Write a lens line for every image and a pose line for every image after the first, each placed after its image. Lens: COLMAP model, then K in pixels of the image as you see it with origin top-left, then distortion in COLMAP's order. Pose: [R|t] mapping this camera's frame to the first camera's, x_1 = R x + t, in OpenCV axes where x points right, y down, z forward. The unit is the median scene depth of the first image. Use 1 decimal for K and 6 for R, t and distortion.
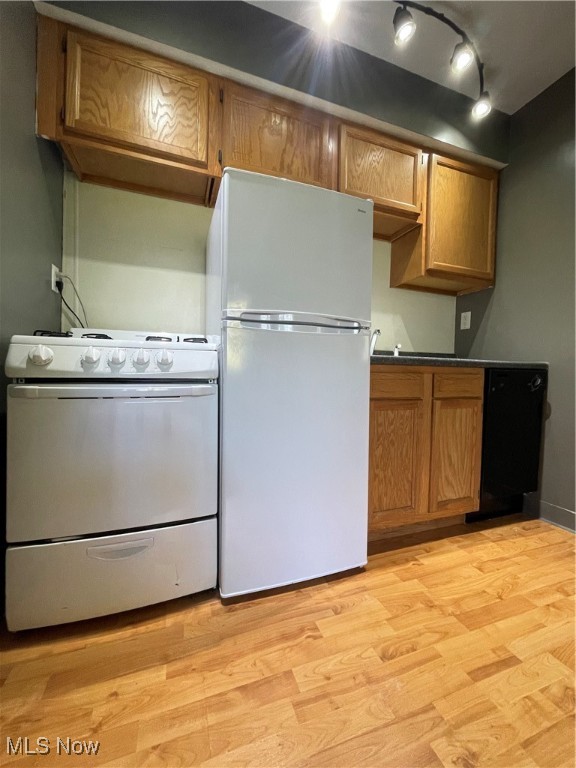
lens RADIAL K [[308.8, 0, 287.9], [0, 308.8, 379.7], [0, 0, 1]] dist [-0.001422, -0.000195]
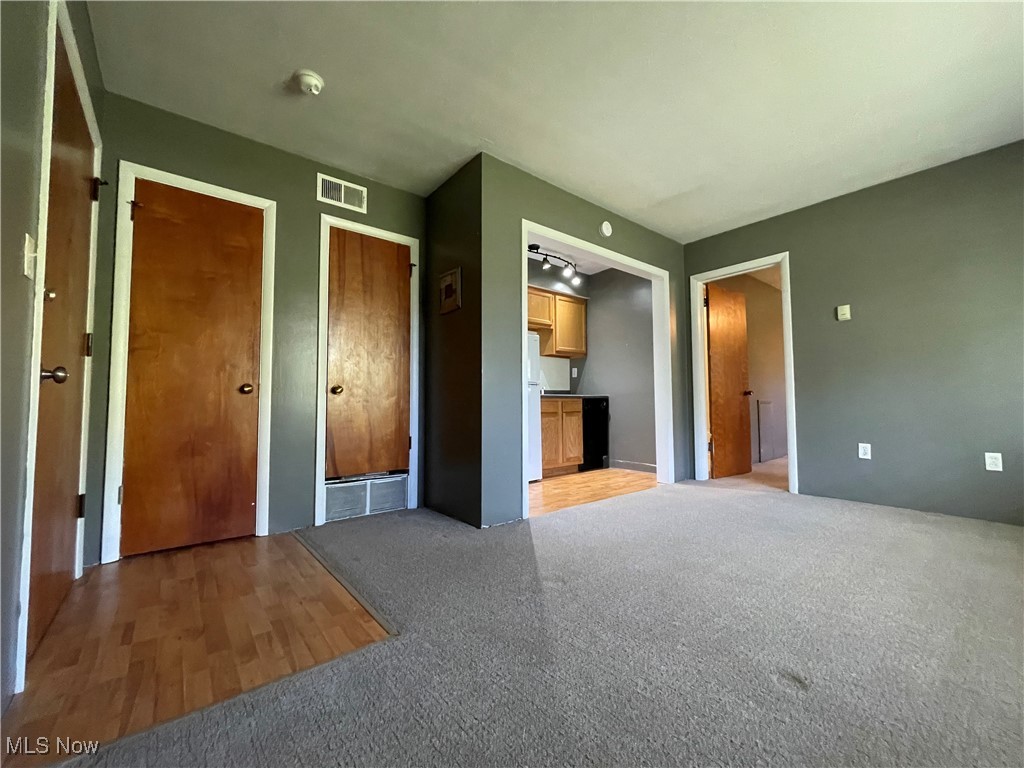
lens RADIAL K [[411.7, 0, 505.4], [0, 411.7, 382.6], [0, 0, 1]] dist [-0.001422, -0.000195]
pose [[0.945110, -0.012782, 0.326502, -0.865099], [0.037271, 0.996930, -0.068859, 0.032149], [-0.324619, 0.077249, 0.942685, -1.645764]]
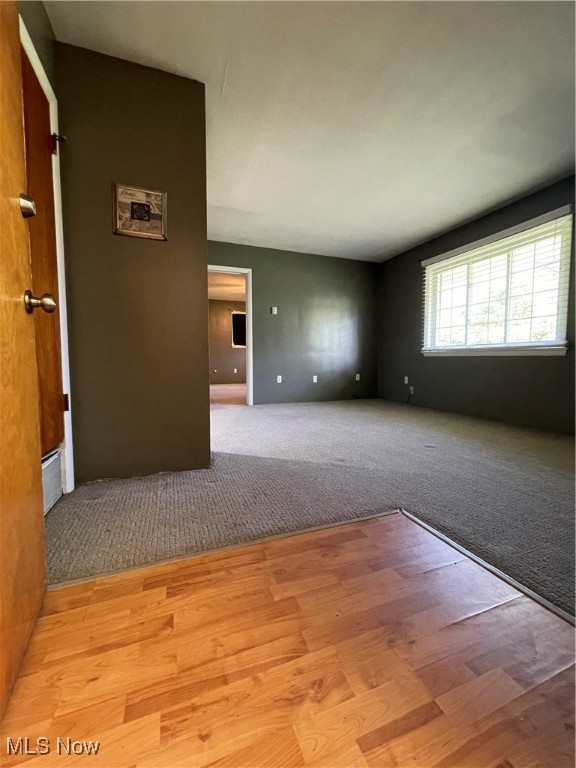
lens RADIAL K [[308.8, 0, 287.9], [0, 308.8, 379.7], [0, 0, 1]] dist [-0.001422, -0.000195]
pose [[-0.018212, -0.088953, 0.995869, -1.699180], [0.030174, 0.995532, 0.089474, 0.017297], [-0.999379, 0.031678, -0.015446, -0.353067]]
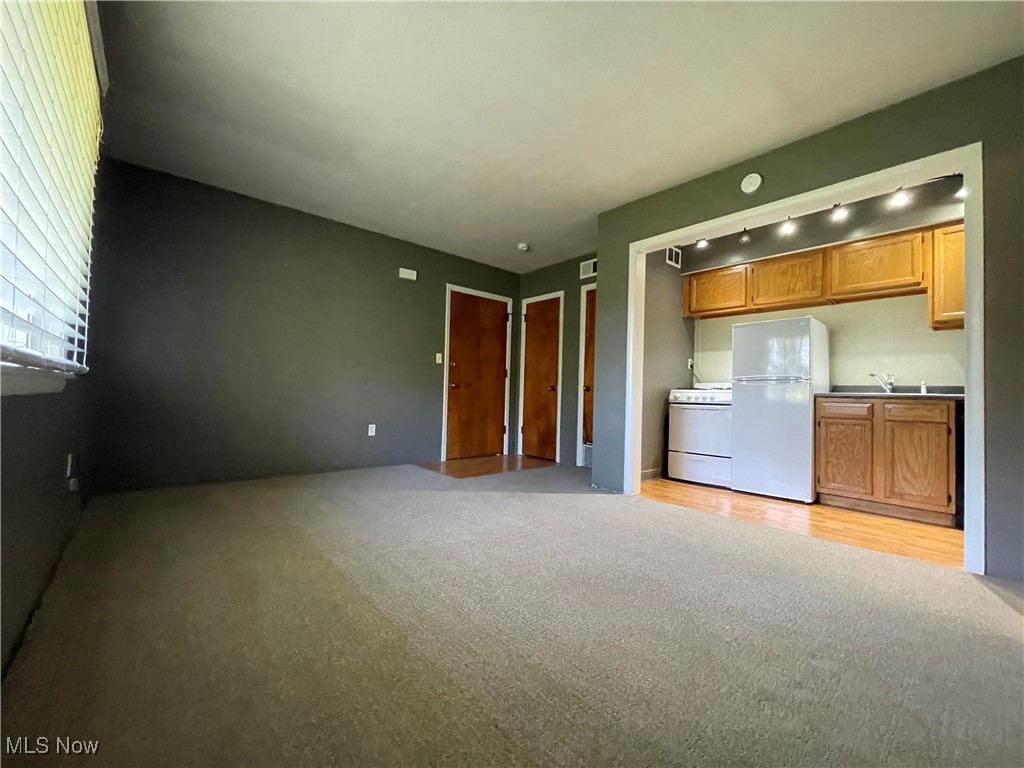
lens RADIAL K [[411.7, 0, 505.4], [0, 411.7, 382.6], [0, 0, 1]] dist [-0.001422, -0.000195]
pose [[0.365702, -0.040712, -0.929841, 1.535950], [-0.044476, 0.997137, -0.061150, 0.075946], [0.929669, 0.063718, 0.362844, -1.360324]]
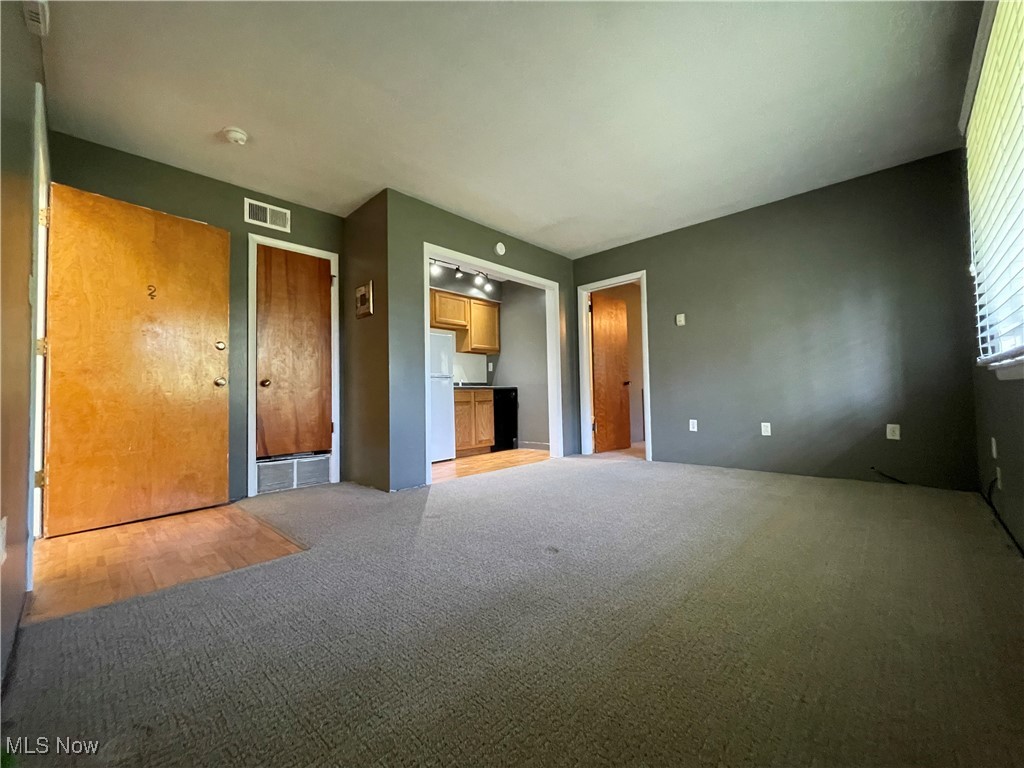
lens RADIAL K [[411.7, 0, 505.4], [0, 411.7, 382.6], [0, 0, 1]] dist [-0.001422, -0.000195]
pose [[0.895844, -0.027070, 0.443543, -0.807343], [0.054604, 0.997284, -0.049422, 0.082228], [-0.441000, 0.068493, 0.894890, -2.149164]]
